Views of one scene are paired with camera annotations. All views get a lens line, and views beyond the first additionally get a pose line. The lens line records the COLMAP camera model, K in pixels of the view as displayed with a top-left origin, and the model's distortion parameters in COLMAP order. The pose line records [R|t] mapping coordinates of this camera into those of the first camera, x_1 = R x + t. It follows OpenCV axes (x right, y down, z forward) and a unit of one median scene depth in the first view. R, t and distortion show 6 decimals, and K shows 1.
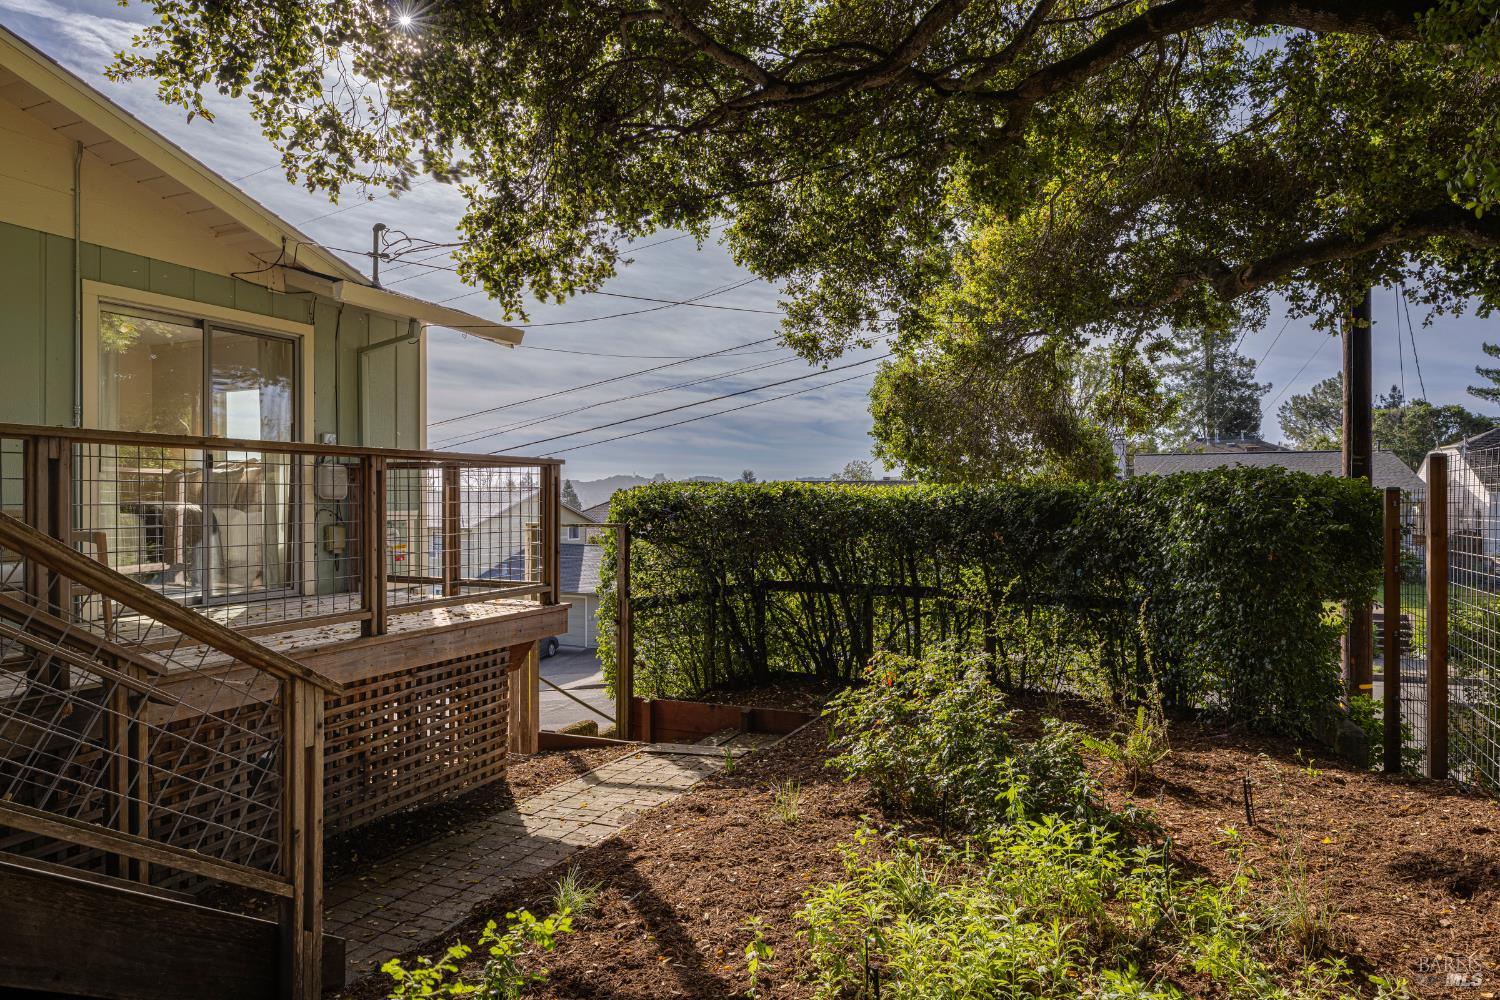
lens RADIAL K [[655.9, 0, 747.5], [0, 655.9, 498.8], [0, 0, 1]] dist [-0.028942, -0.000706]
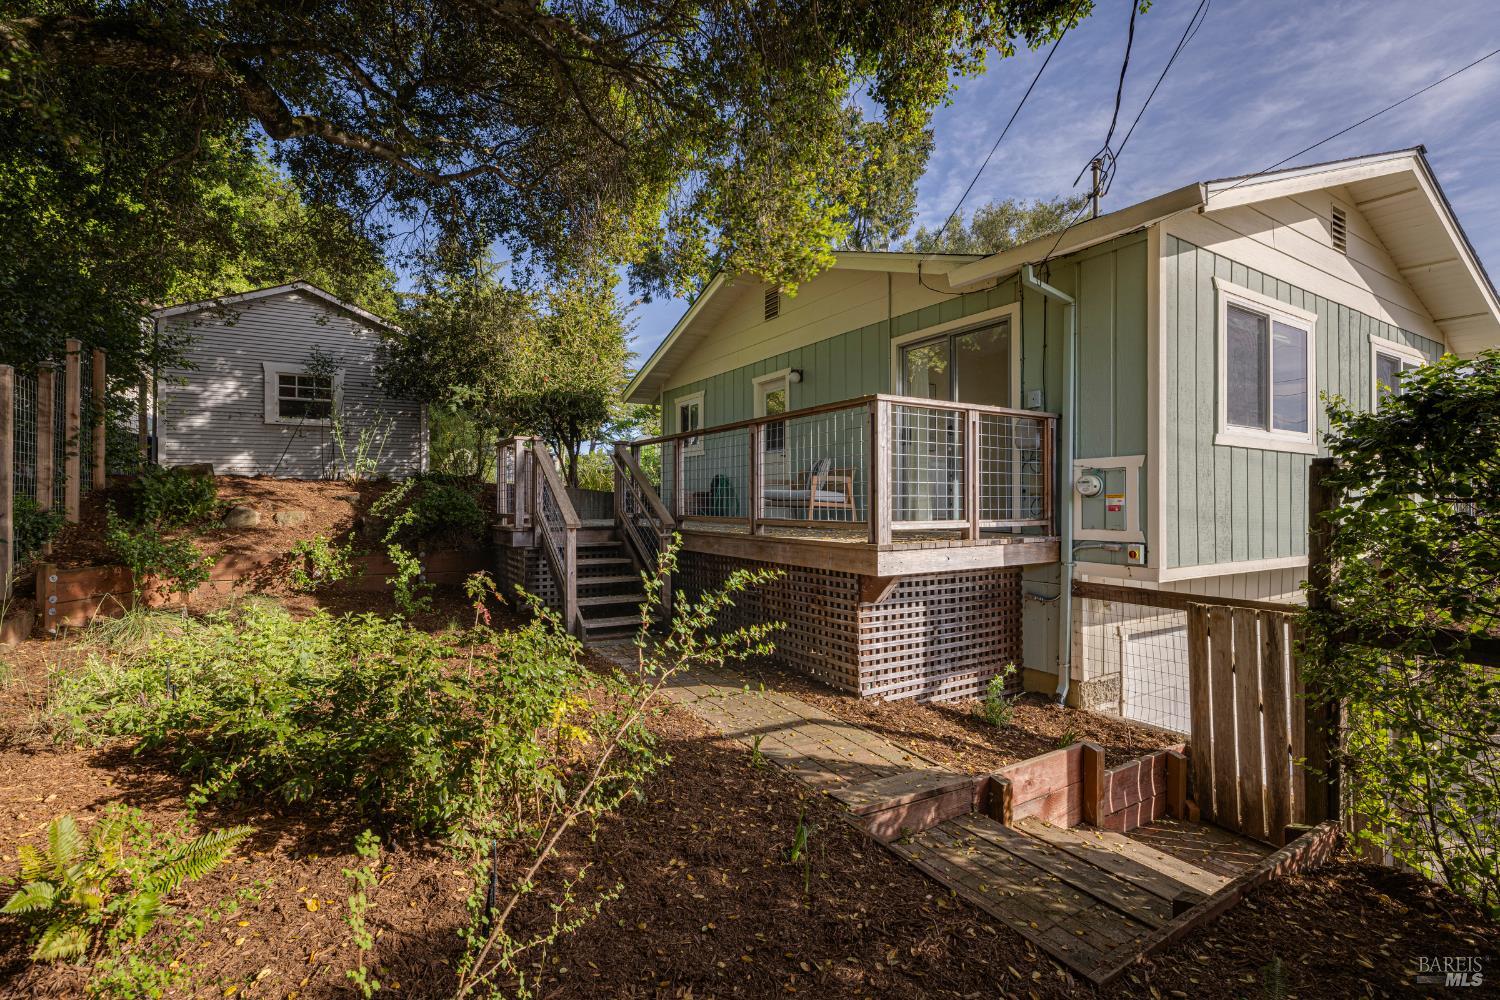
lens RADIAL K [[655.9, 0, 747.1], [0, 655.9, 496.4], [0, 0, 1]] dist [-0.028942, -0.000706]
pose [[-0.435460, -0.003938, -0.900199, 0.619598], [0.002140, 0.999983, -0.005410, 0.128519], [0.900205, -0.004282, -0.435444, 1.301426]]
